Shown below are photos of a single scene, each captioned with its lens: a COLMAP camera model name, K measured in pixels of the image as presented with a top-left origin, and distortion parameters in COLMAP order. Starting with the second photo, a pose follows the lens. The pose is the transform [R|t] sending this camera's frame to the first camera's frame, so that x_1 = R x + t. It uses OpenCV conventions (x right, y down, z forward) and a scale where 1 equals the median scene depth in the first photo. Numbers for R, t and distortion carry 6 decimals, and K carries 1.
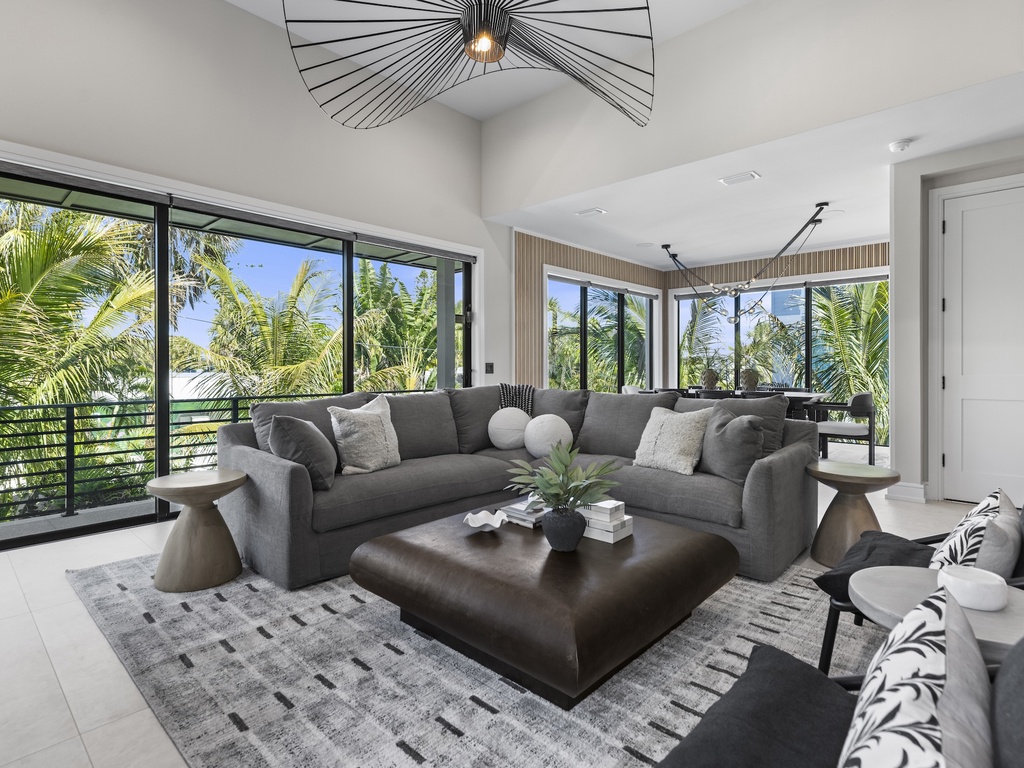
lens RADIAL K [[535.0, 0, 512.0], [0, 535.0, 384.0], [0, 0, 1]] dist [0.002978, 0.000598]
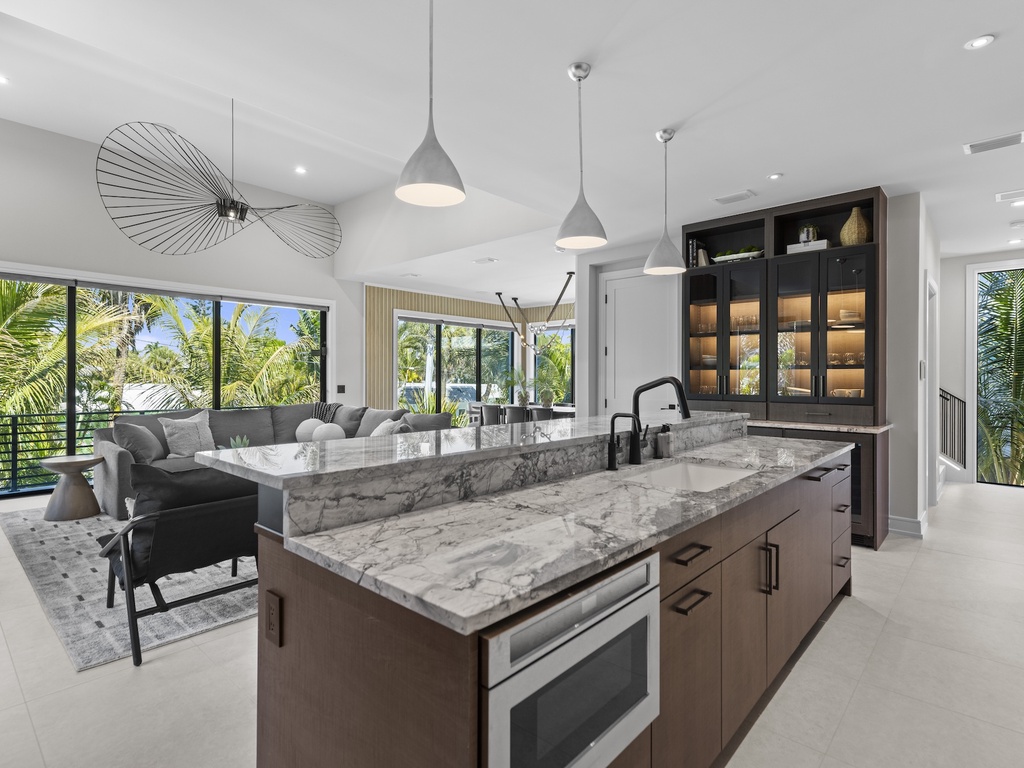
lens RADIAL K [[534.5, 0, 511.6], [0, 534.5, 390.6], [0, 0, 1]] dist [-0.002279, 0.000950]
pose [[0.999935, 0.004803, 0.010315, 0.413090], [-0.004714, 0.999952, -0.008599, -0.018562], [-0.010355, 0.008550, 0.999910, -0.376957]]
